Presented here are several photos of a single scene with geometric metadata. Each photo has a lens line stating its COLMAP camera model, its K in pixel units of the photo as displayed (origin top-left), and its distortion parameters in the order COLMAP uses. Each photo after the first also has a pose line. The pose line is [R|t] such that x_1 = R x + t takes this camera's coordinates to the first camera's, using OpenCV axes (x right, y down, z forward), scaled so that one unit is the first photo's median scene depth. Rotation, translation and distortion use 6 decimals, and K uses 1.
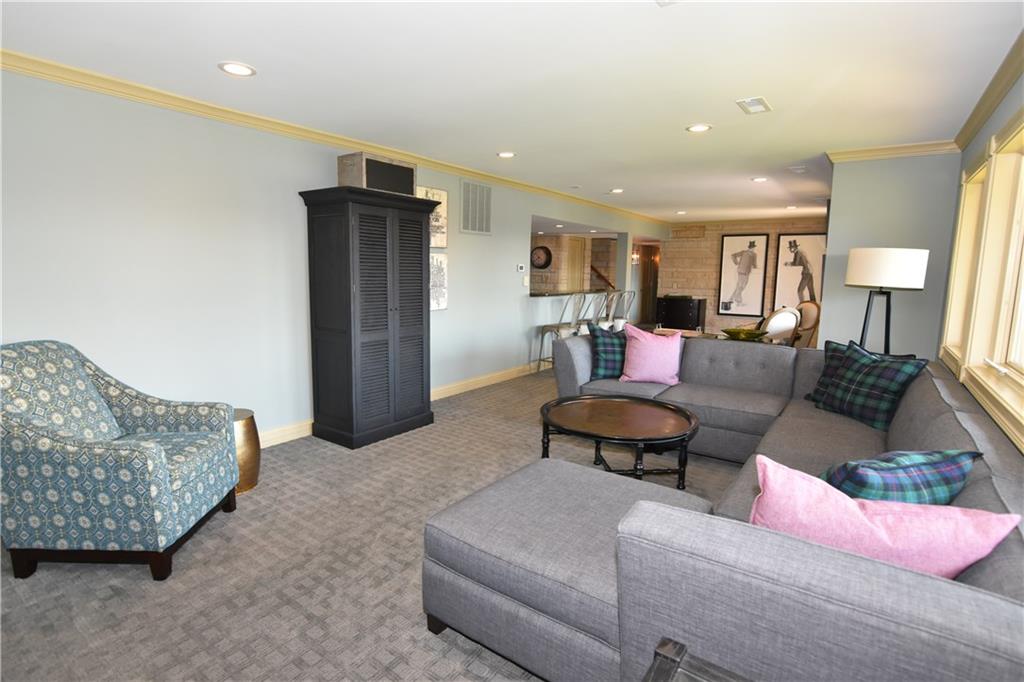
lens RADIAL K [[508.7, 0, 512.0], [0, 508.7, 339.5], [0, 0, 1]] dist [-0.029119, 0.008512]
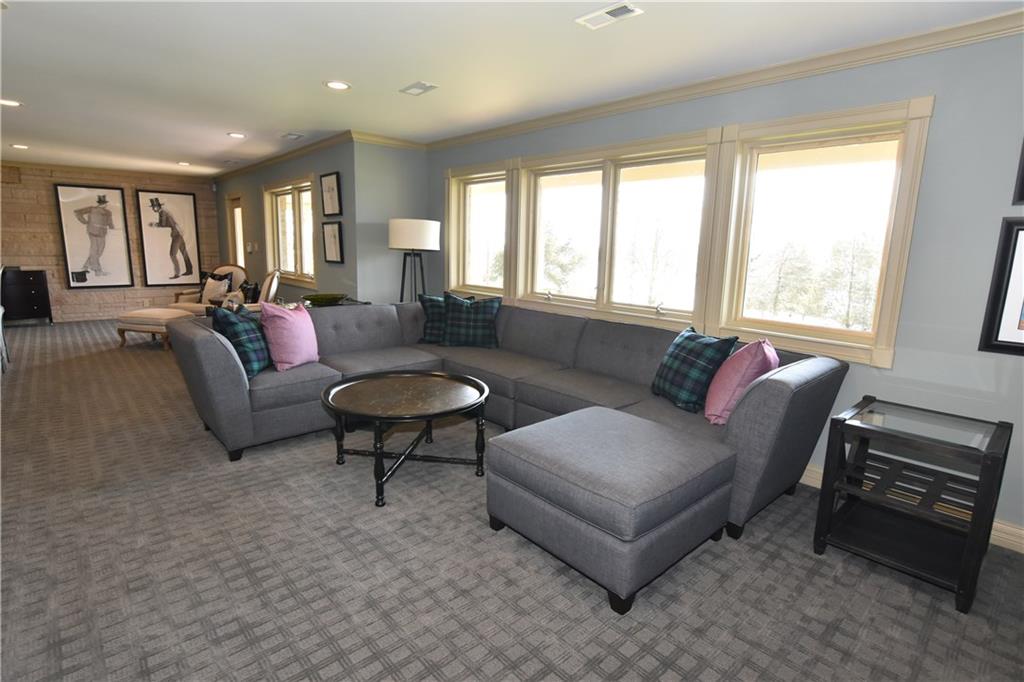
lens RADIAL K [[508.7, 0, 512.7], [0, 508.7, 341.1], [0, 0, 1]] dist [-0.029119, 0.008512]
pose [[0.211033, -0.190146, 0.958806, -0.215087], [0.111035, 0.979211, 0.169754, -0.027922], [-0.971152, 0.070637, 0.227759, 0.192179]]
